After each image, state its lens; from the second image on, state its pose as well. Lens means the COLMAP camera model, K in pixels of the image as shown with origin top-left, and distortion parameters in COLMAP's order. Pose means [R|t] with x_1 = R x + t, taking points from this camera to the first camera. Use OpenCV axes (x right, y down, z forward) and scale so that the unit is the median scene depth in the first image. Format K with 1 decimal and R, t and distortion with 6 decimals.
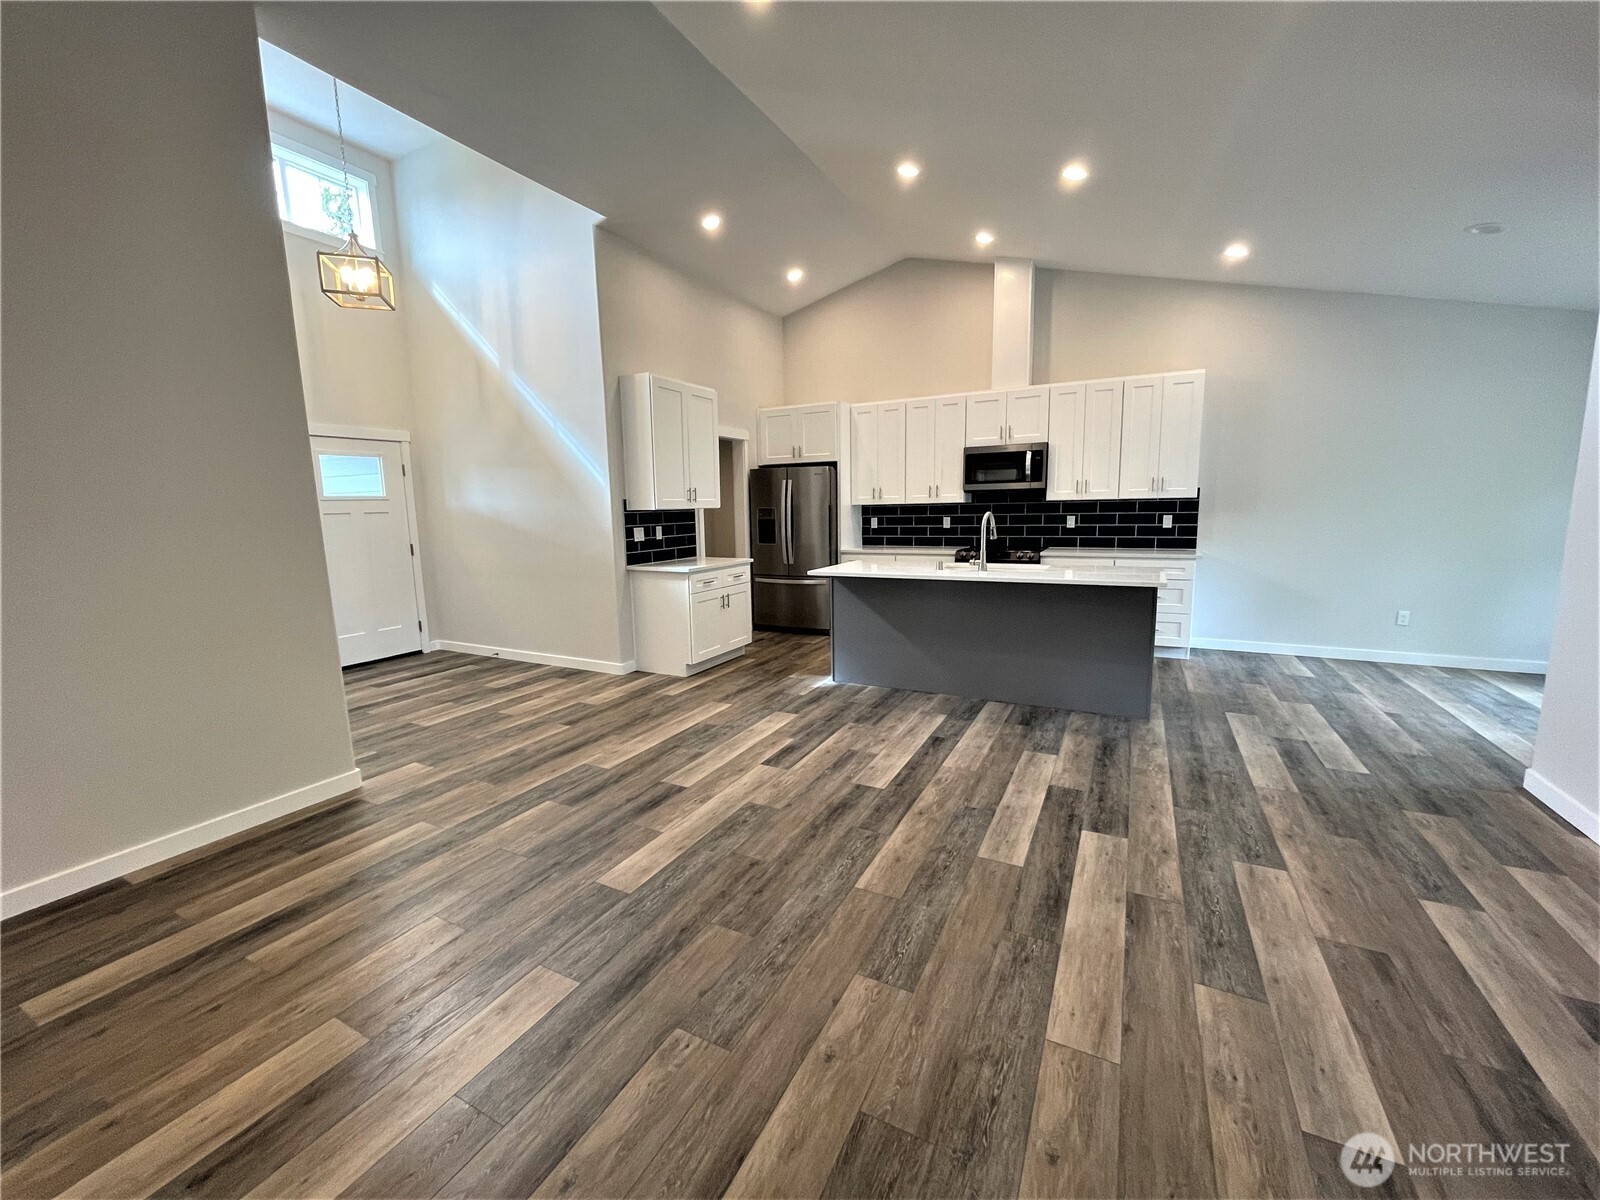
lens RADIAL K [[643.0, 0, 792.9], [0, 643.0, 601.3], [0, 0, 1]] dist [-0.002389, 0.000474]
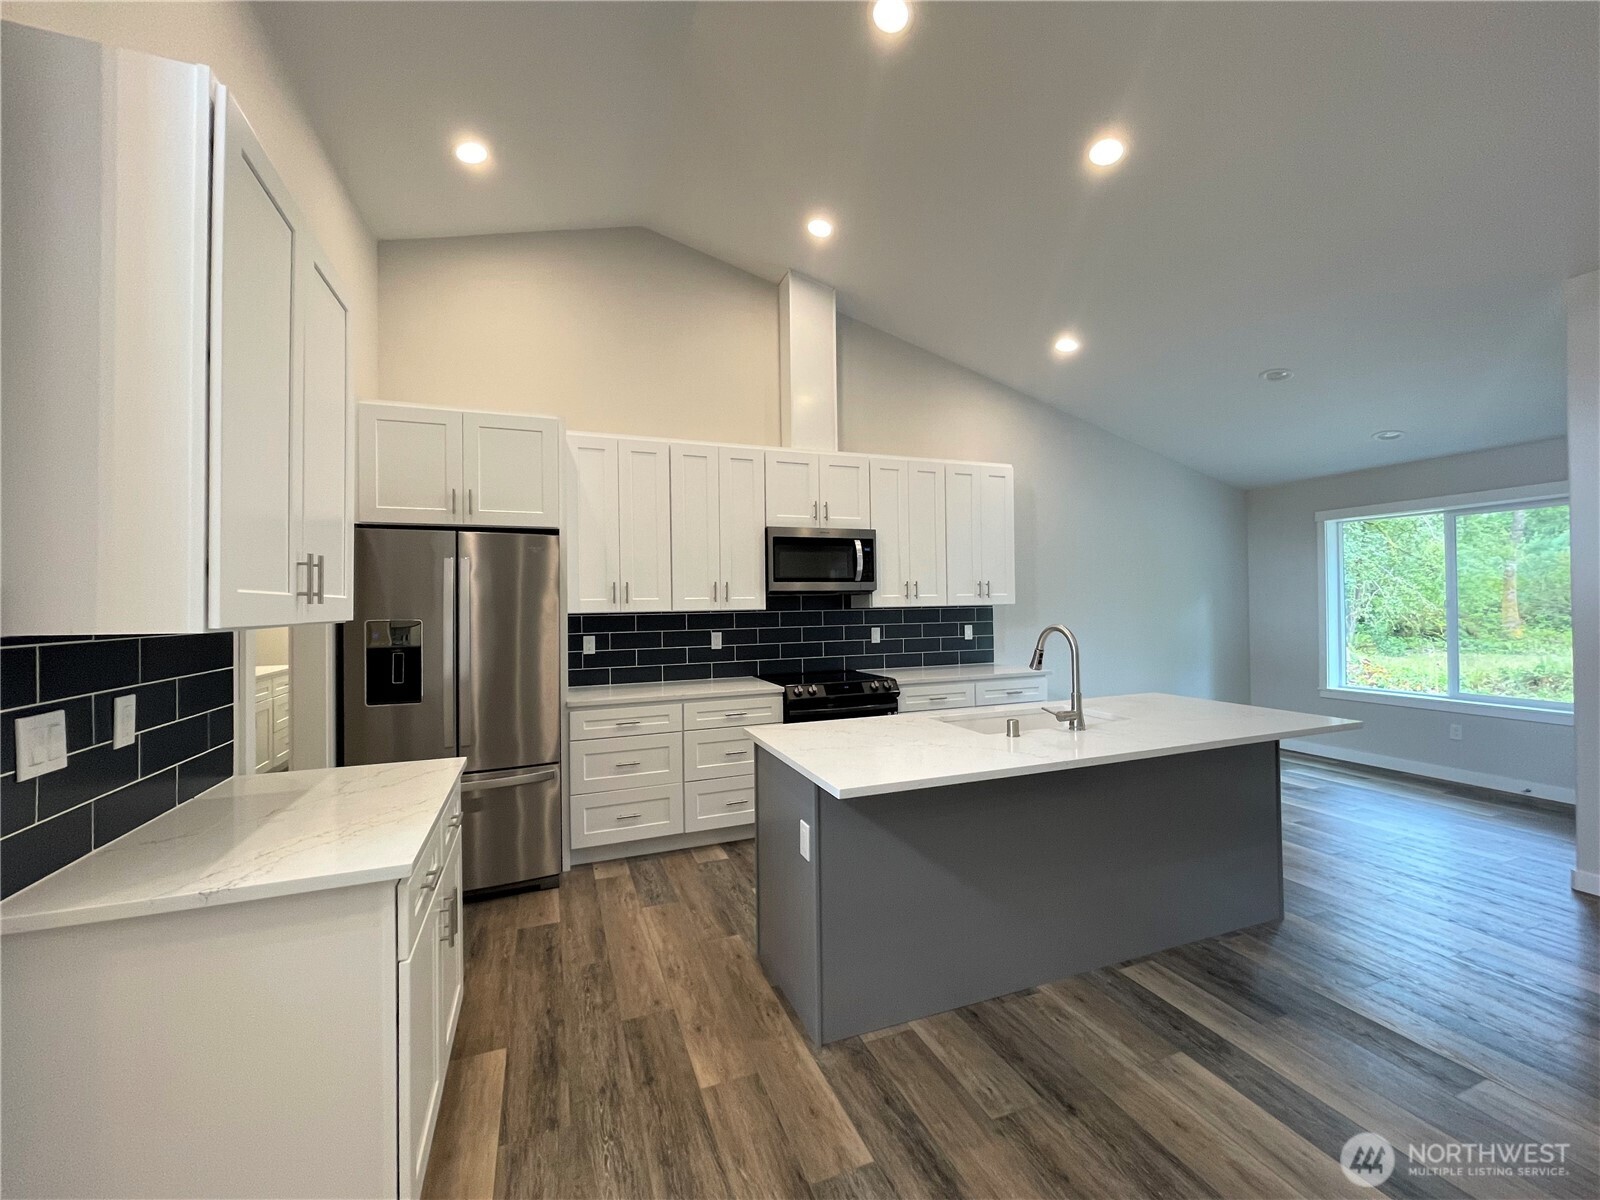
lens RADIAL K [[643.0, 0, 797.3], [0, 643.0, 598.0], [0, 0, 1]] dist [-0.002389, 0.000474]
pose [[0.654515, 0.017924, 0.755836, -0.240256], [0.113269, 0.986111, -0.121470, -0.099281], [-0.747516, 0.165117, 0.643395, 0.665746]]
